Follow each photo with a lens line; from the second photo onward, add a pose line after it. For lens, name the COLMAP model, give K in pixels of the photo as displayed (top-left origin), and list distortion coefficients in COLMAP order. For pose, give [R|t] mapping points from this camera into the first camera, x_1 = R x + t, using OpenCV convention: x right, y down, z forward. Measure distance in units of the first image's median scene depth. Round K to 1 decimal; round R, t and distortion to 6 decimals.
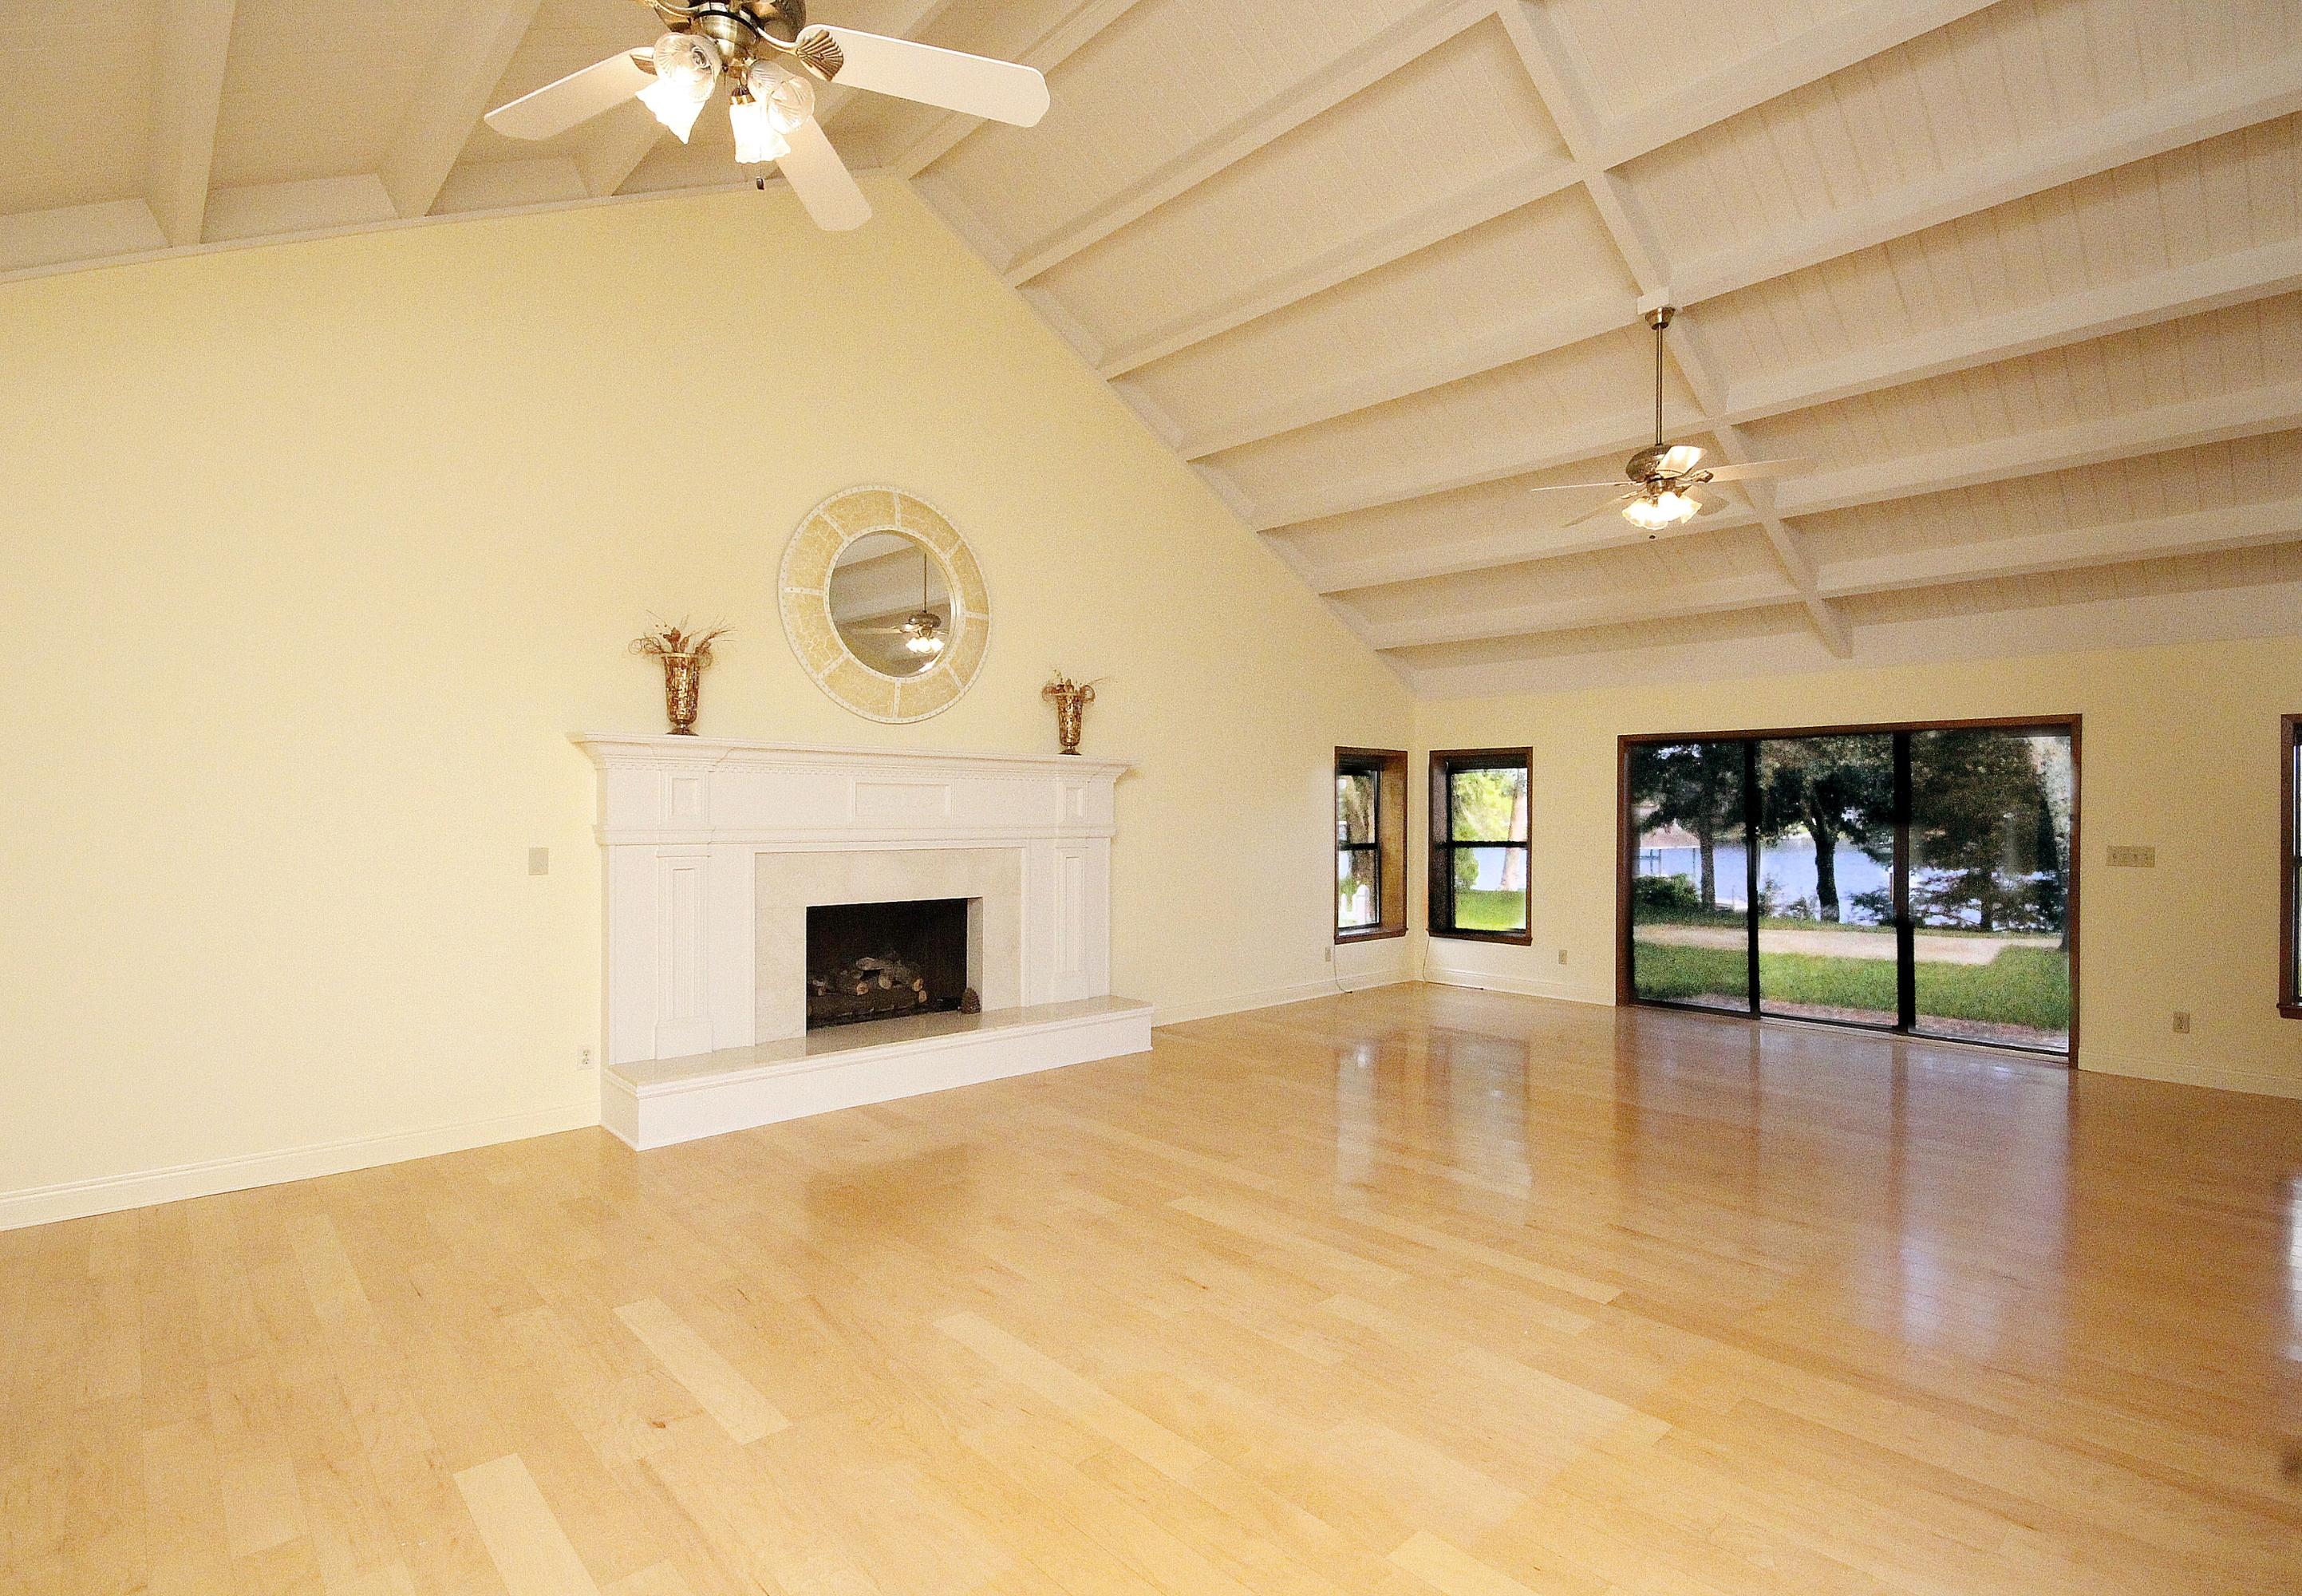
lens RADIAL K [[1086.3, 0, 1152.2], [0, 1086.3, 831.4], [0, 0, 1]] dist [0.021600, 0.000079]
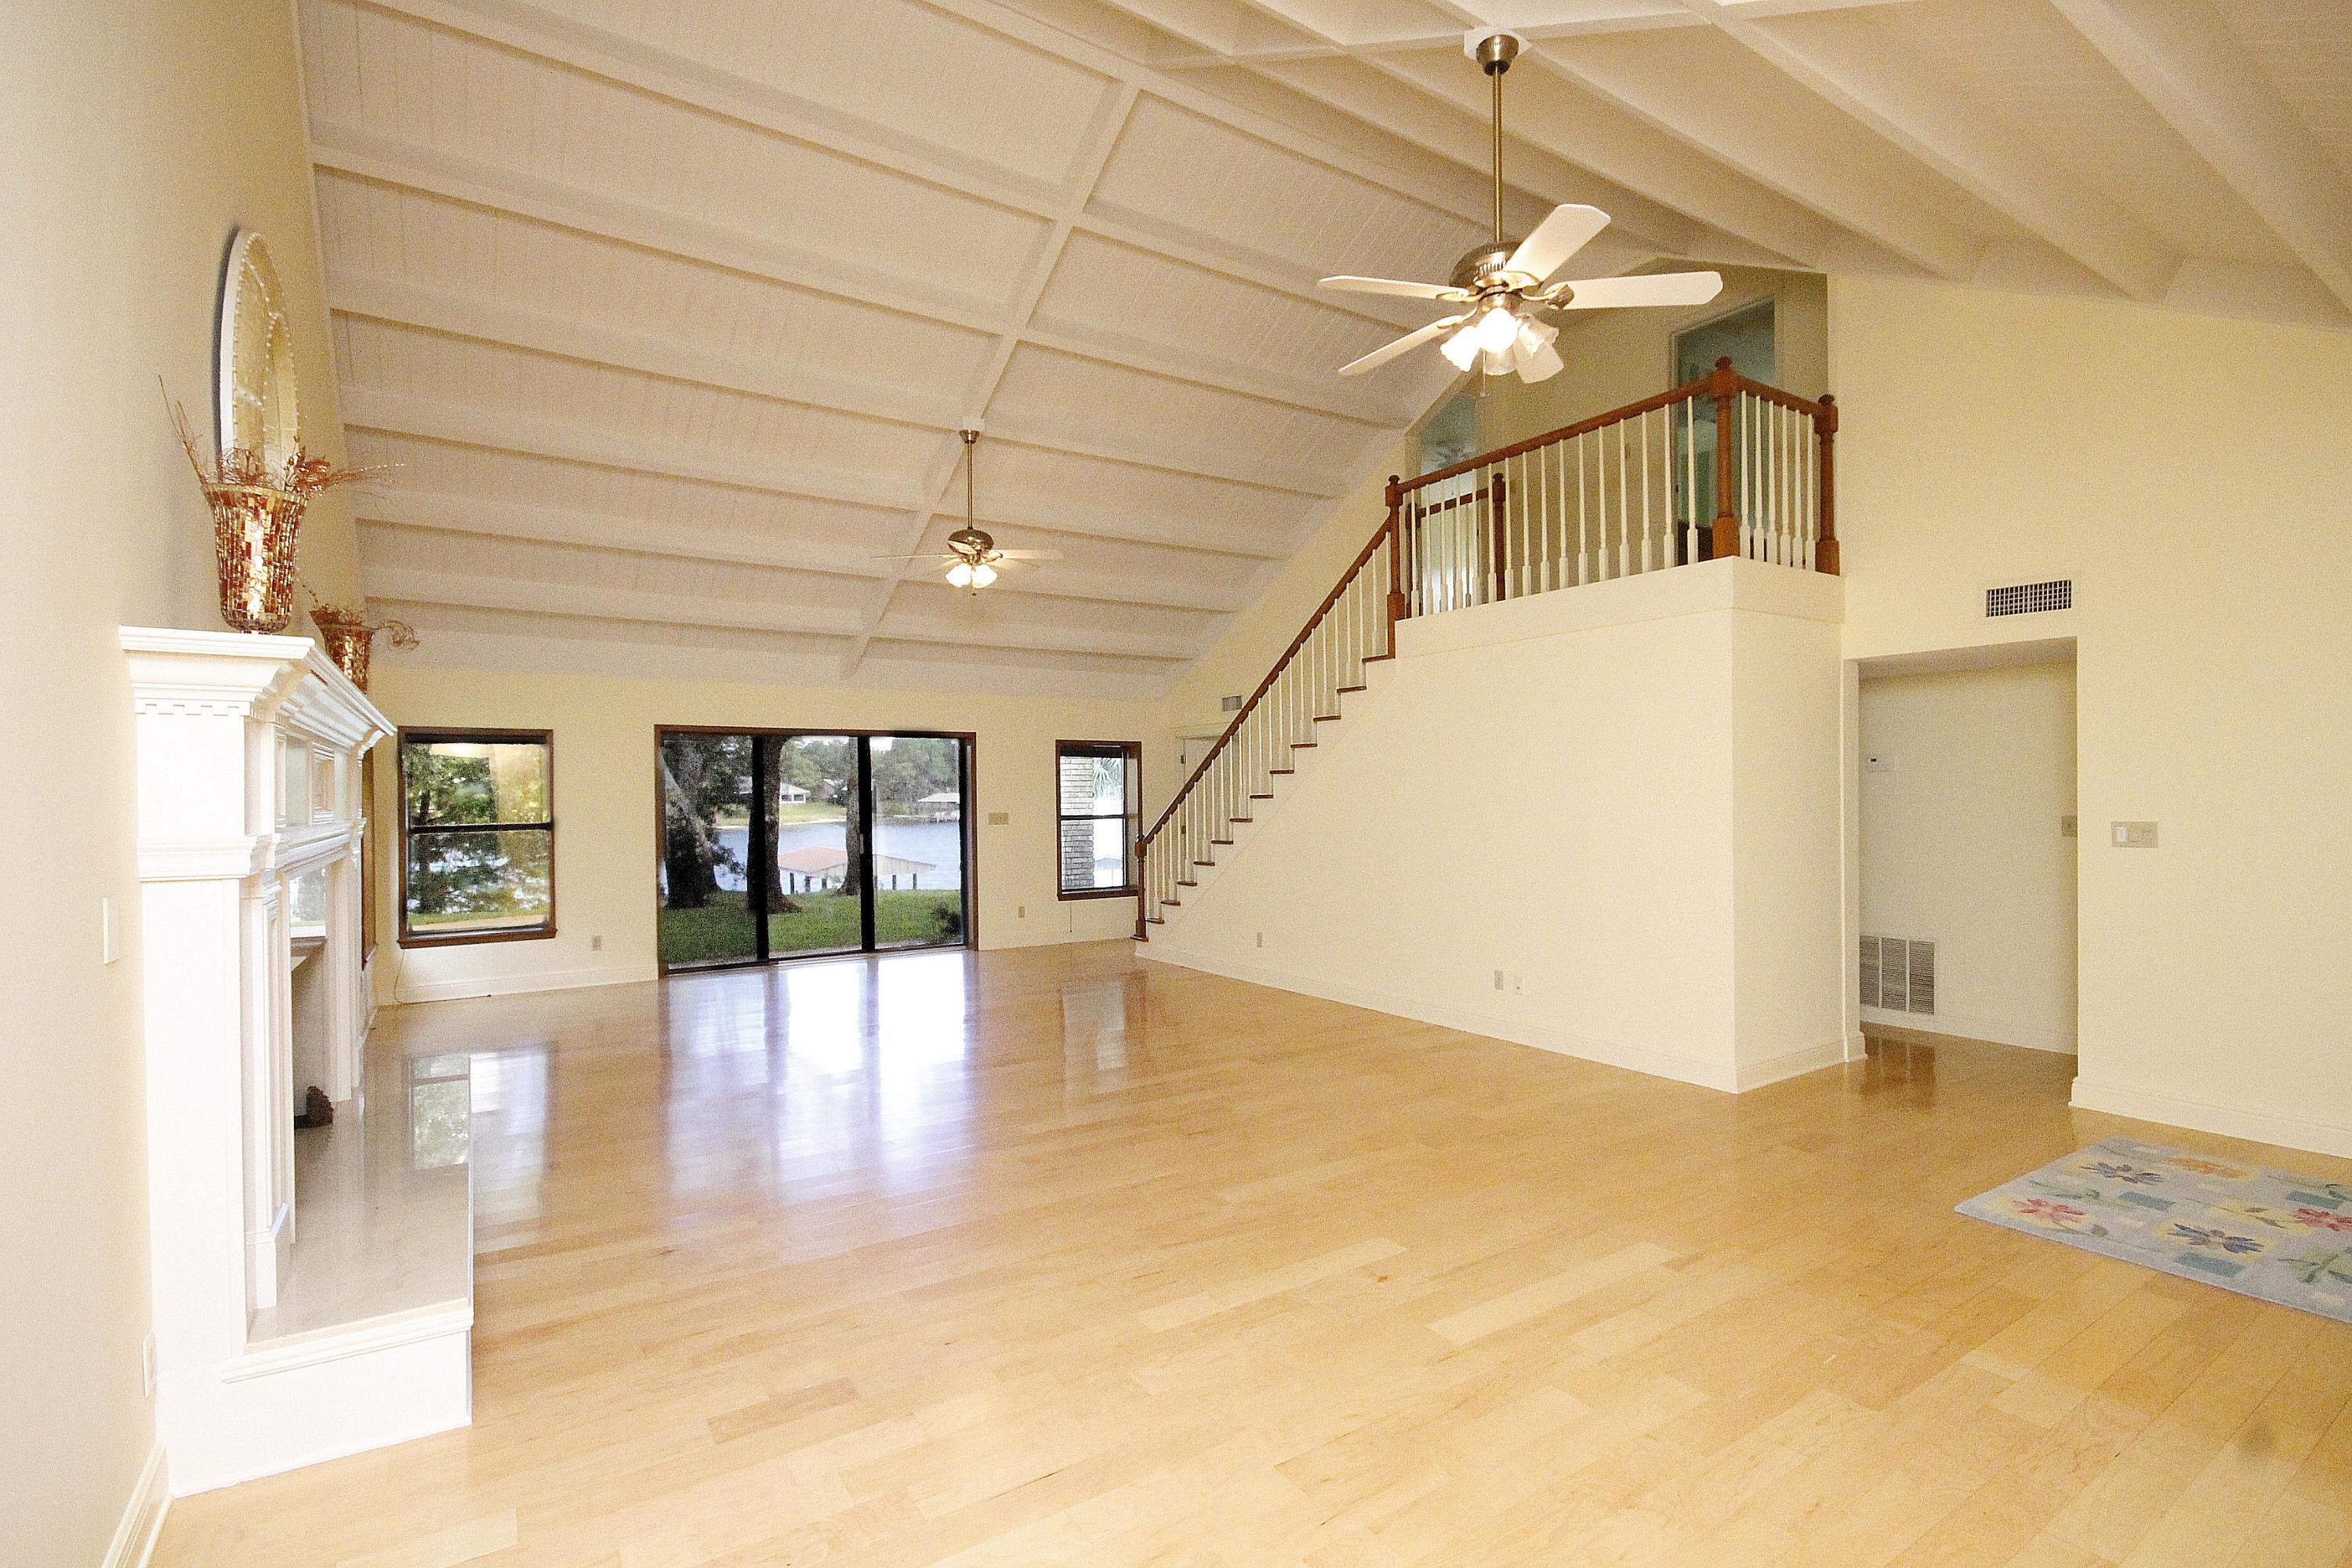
lens RADIAL K [[1086.2, 0, 1172.6], [0, 1086.2, 794.3], [0, 0, 1]] dist [0.003112, -0.003972]
pose [[0.204117, -0.004058, 0.978938, -0.673630], [0.030591, 0.999529, -0.002235, -0.002655], [-0.978468, 0.030403, 0.204145, 0.387471]]
